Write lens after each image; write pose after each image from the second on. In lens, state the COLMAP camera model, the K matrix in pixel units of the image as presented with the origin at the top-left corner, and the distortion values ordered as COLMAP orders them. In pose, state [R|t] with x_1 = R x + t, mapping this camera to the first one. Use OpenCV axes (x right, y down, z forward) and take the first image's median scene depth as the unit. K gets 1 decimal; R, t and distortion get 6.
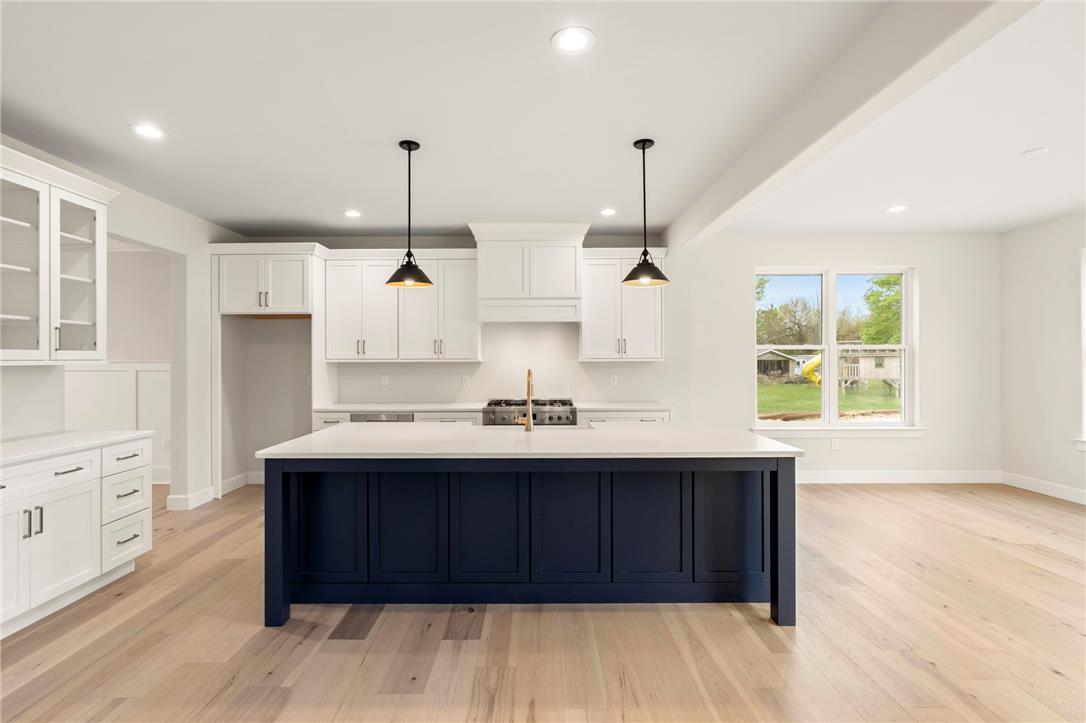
lens RADIAL K [[748.6, 0, 545.3], [0, 748.6, 351.2], [0, 0, 1]] dist [-0.007467, 0.000193]
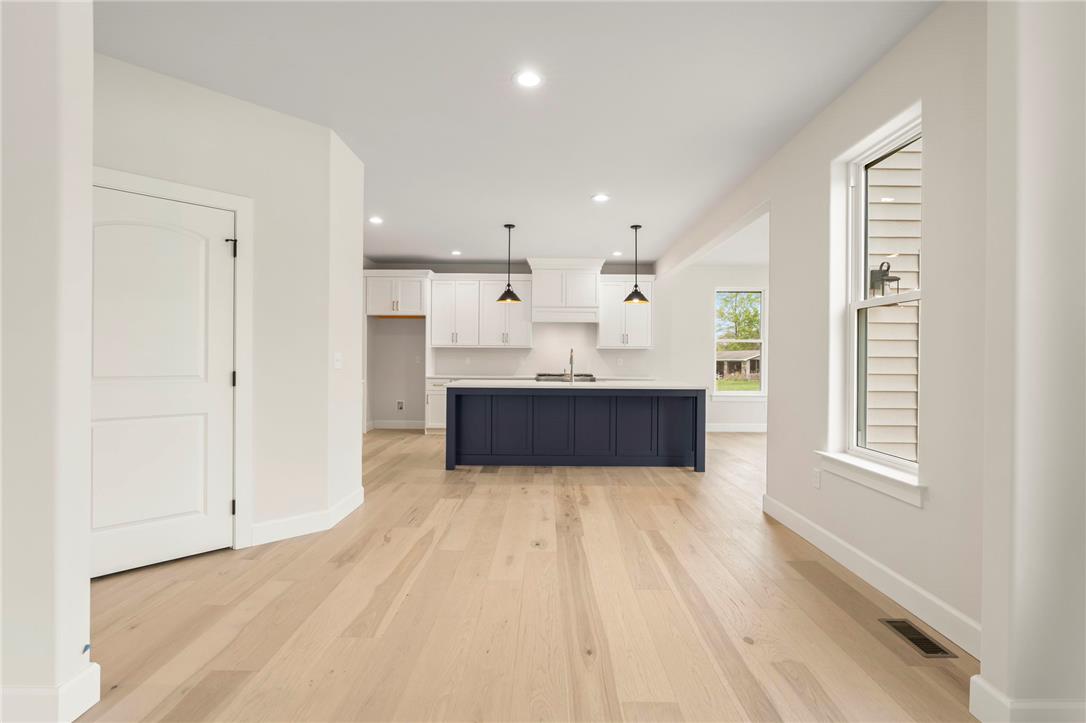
lens RADIAL K [[748.6, 0, 545.3], [0, 748.6, 351.2], [0, 0, 1]] dist [-0.007467, 0.000193]
pose [[0.999841, 0.011422, -0.013671, -0.041218], [-0.011422, 0.999935, 0.000131, 0.020968], [0.013672, 0.000025, 0.999907, -0.547040]]
